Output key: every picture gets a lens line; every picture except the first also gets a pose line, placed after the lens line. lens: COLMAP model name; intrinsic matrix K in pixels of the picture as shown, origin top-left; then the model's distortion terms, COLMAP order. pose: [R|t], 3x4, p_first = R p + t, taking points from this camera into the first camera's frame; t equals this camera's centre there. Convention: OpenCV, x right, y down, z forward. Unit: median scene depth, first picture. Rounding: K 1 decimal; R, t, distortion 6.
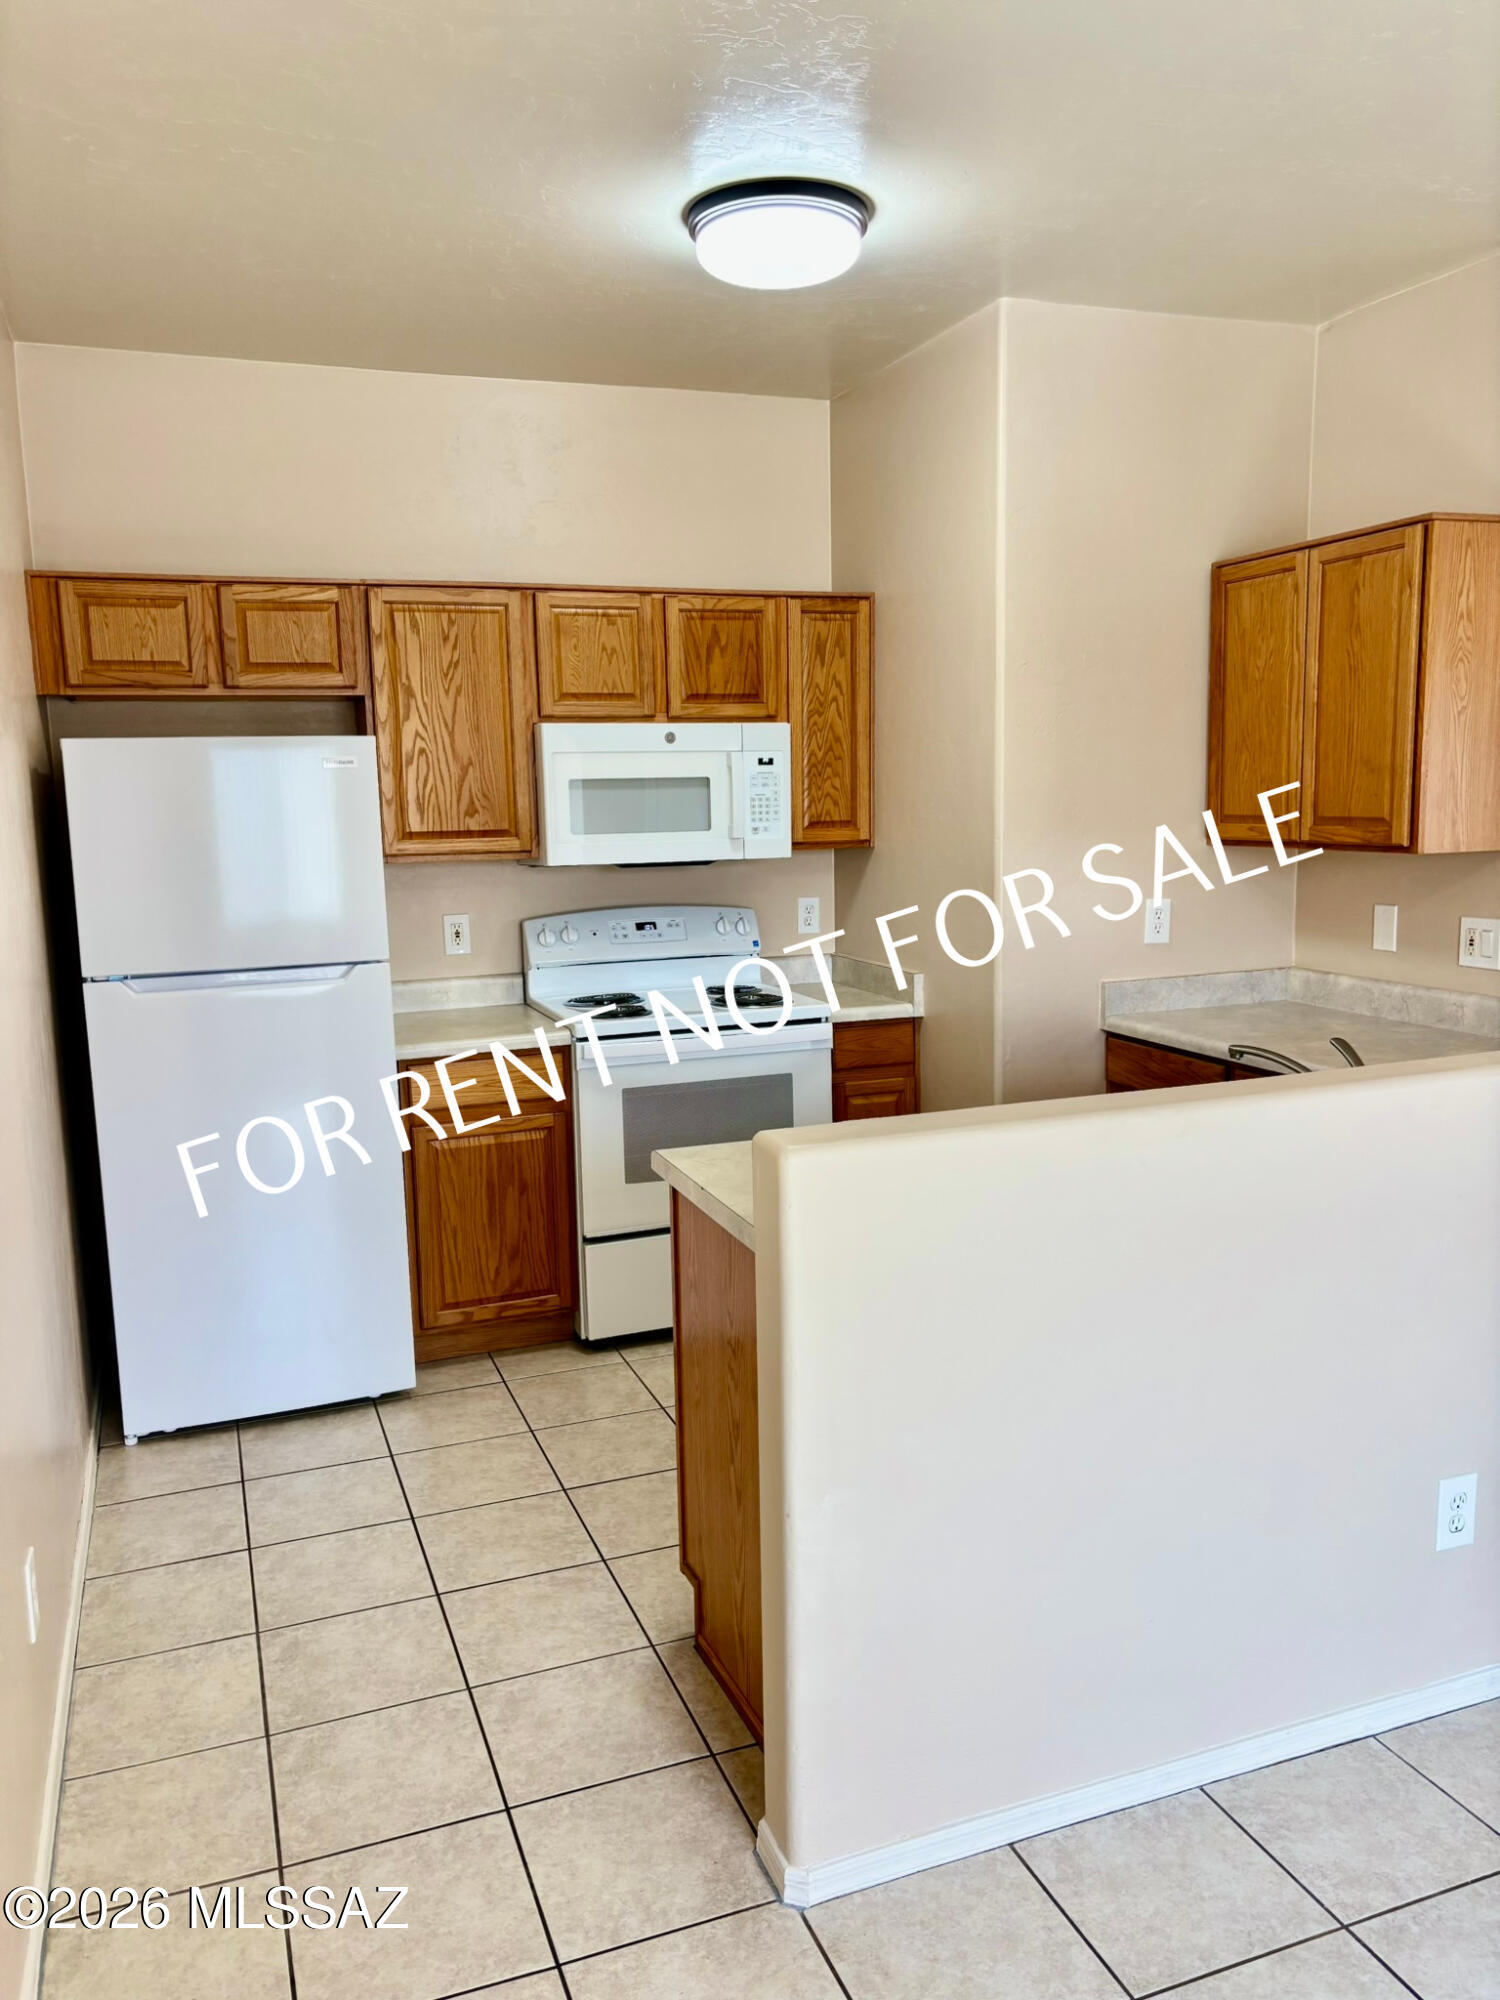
lens RADIAL K [[1501.0, 0, 749.4], [0, 1501.0, 1000.7], [0, 0, 1]] dist [0.006051, 0.004422]
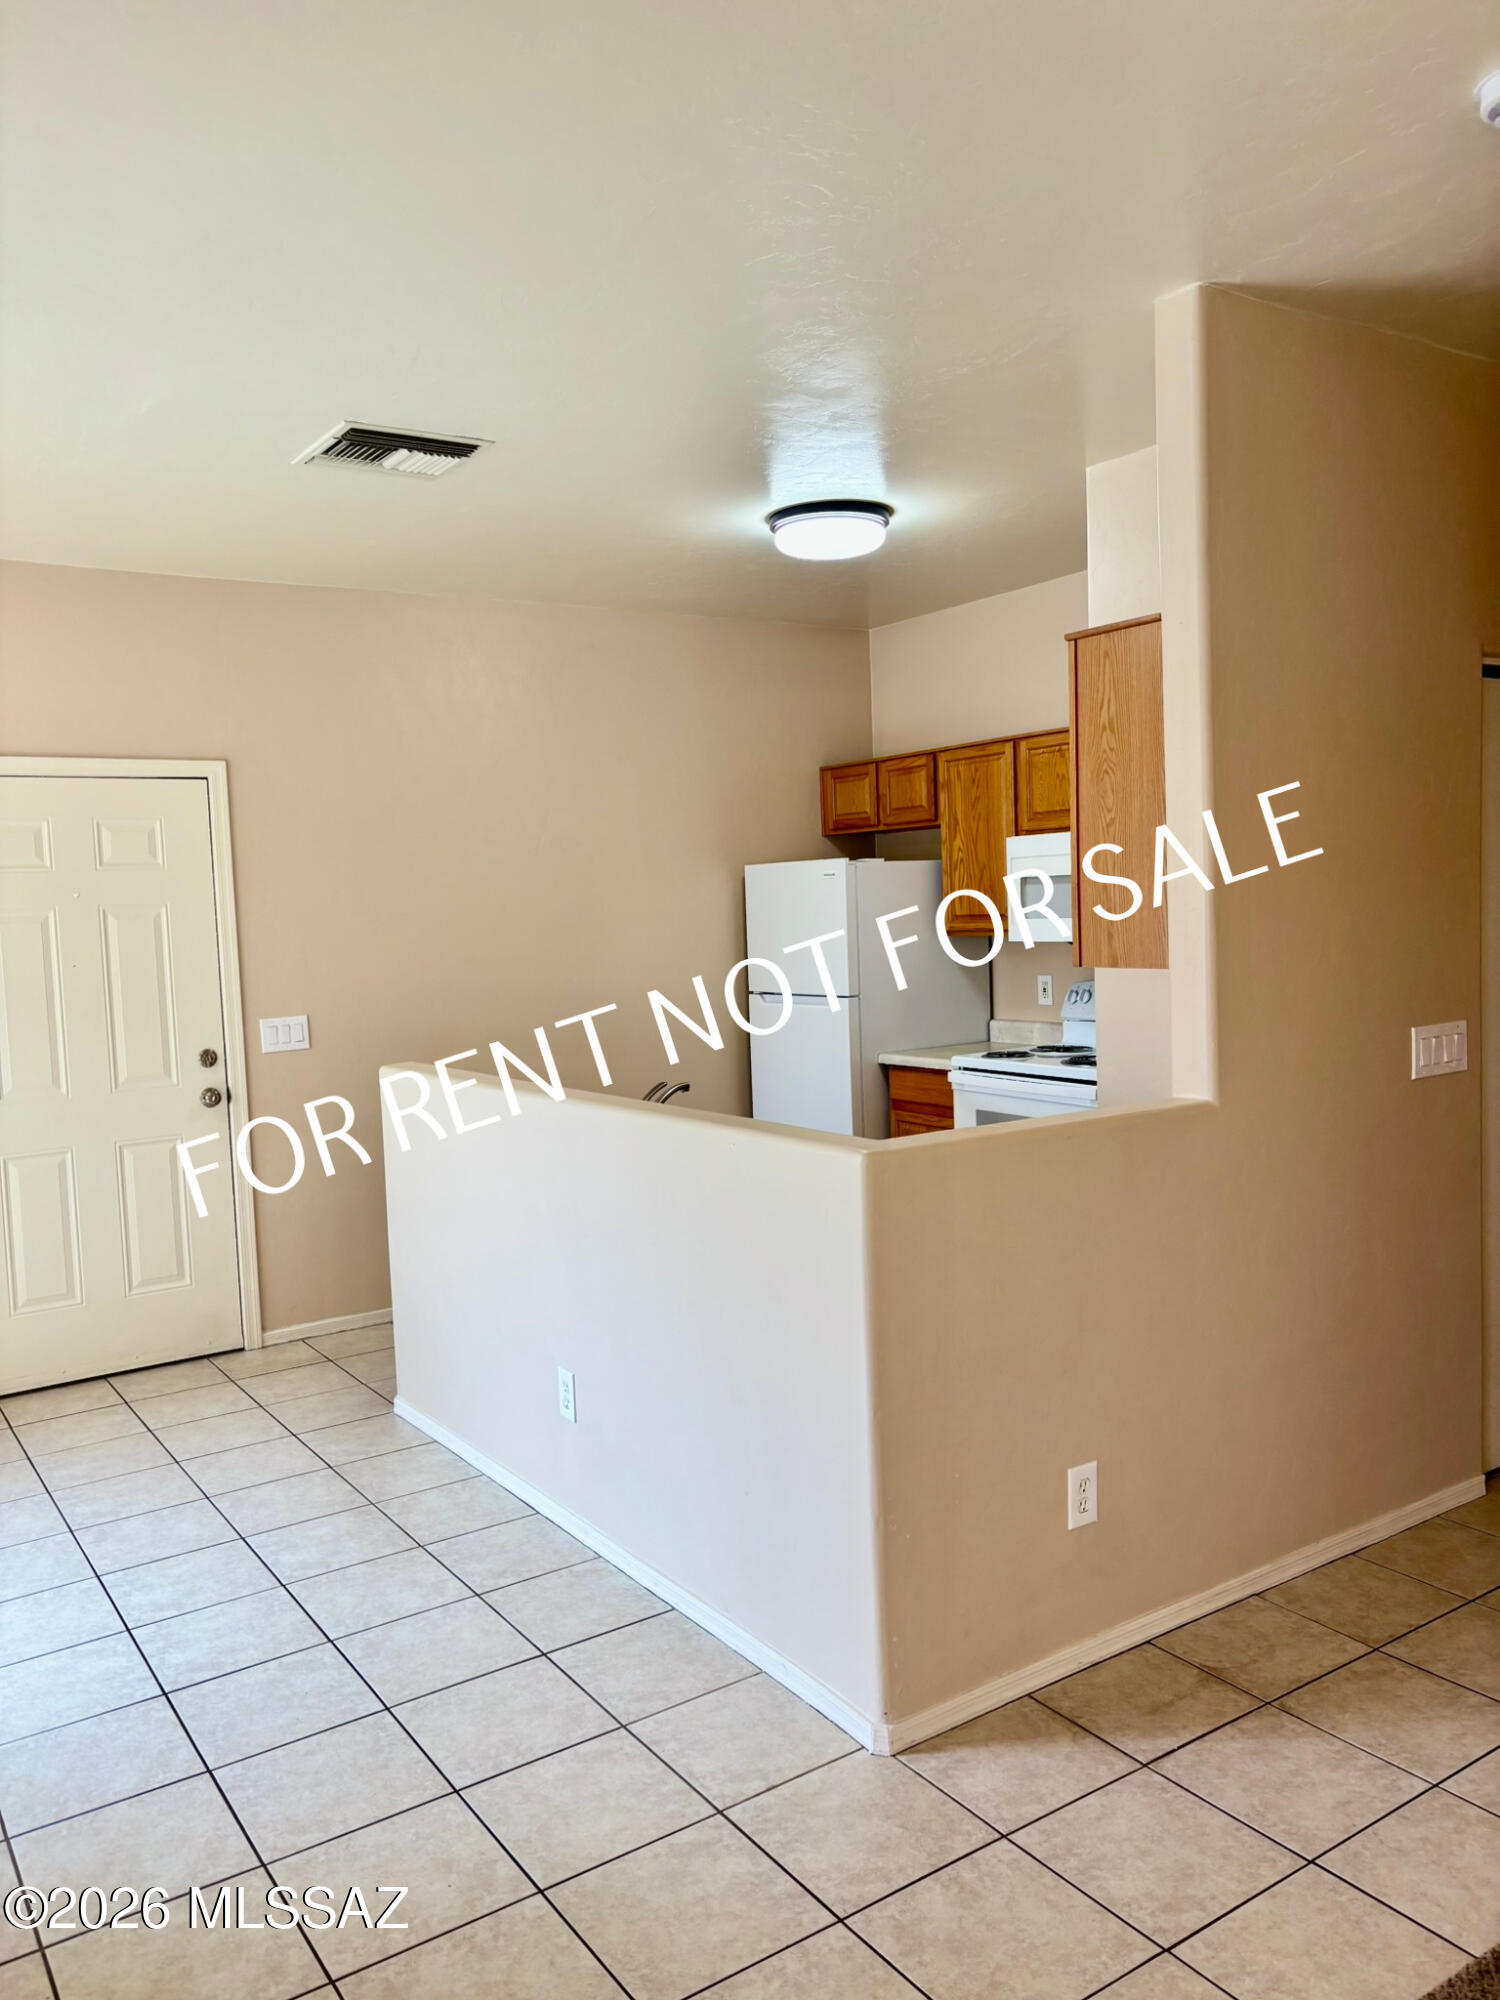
lens RADIAL K [[1501.0, 0, 741.0], [0, 1501.0, 997.5], [0, 0, 1]] dist [0.006051, 0.004422]
pose [[0.224549, 0.079179, -0.971241, 1.182615], [-0.097652, 0.993505, 0.058417, -0.100403], [0.969558, 0.081726, 0.230822, 0.482825]]
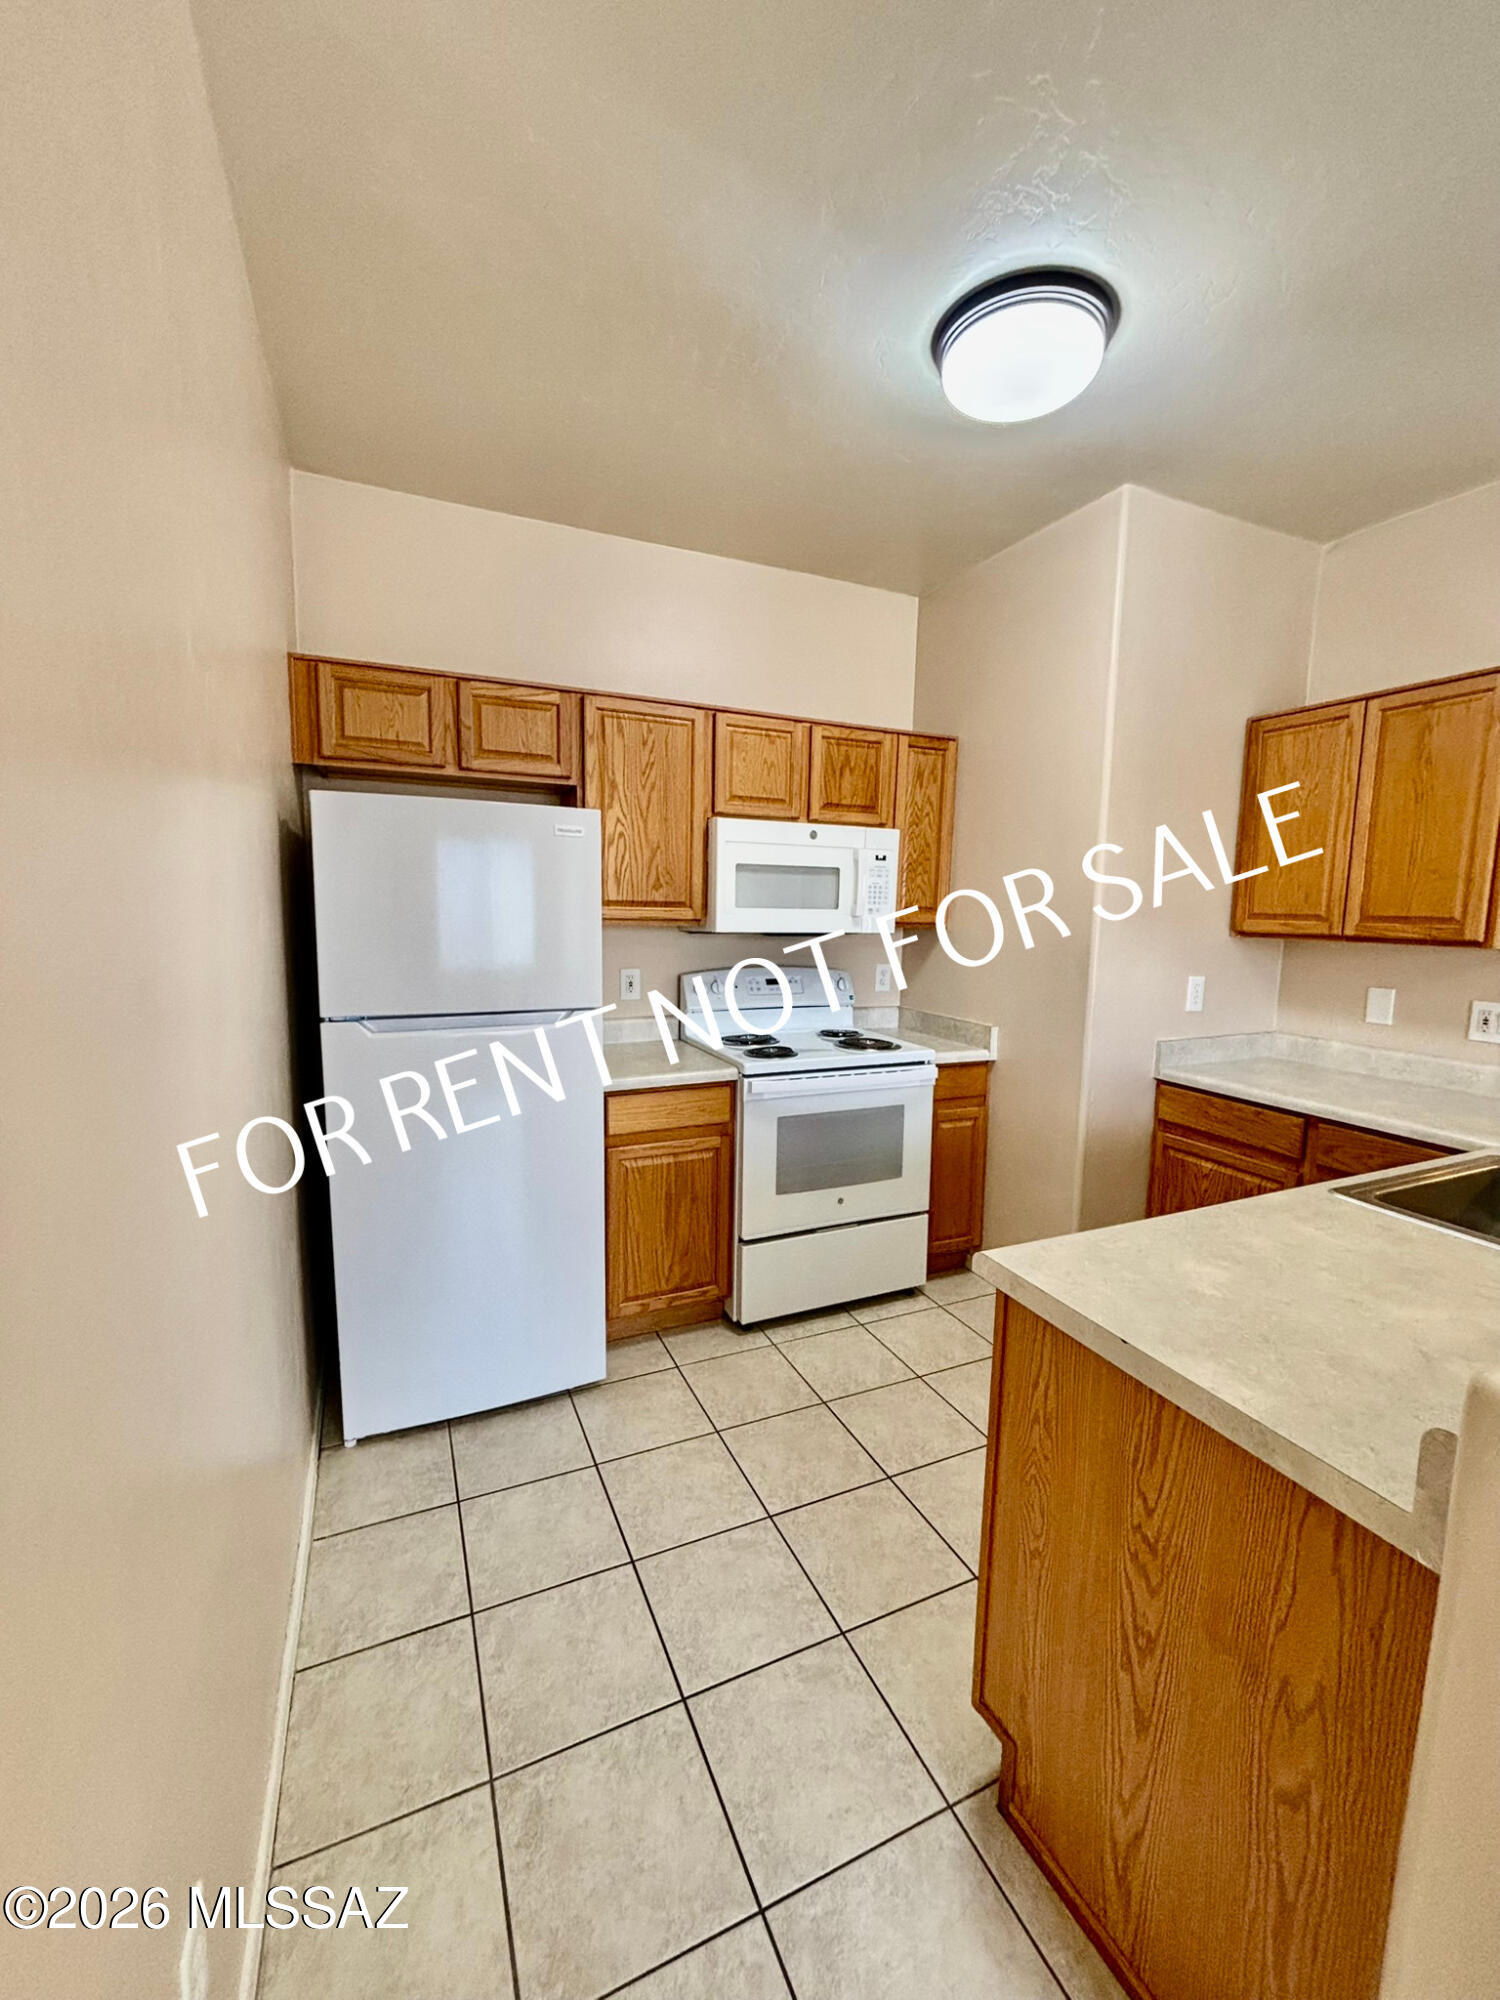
lens RADIAL K [[796.6, 0, 756.8], [0, 796.6, 997.0], [0, 0, 1]] dist [-0.008743, 0.000190]
pose [[0.996791, 0.033139, 0.072863, -0.154846], [-0.031354, 0.999183, -0.025506, -0.021977], [-0.073649, 0.023140, 0.997016, 0.362864]]
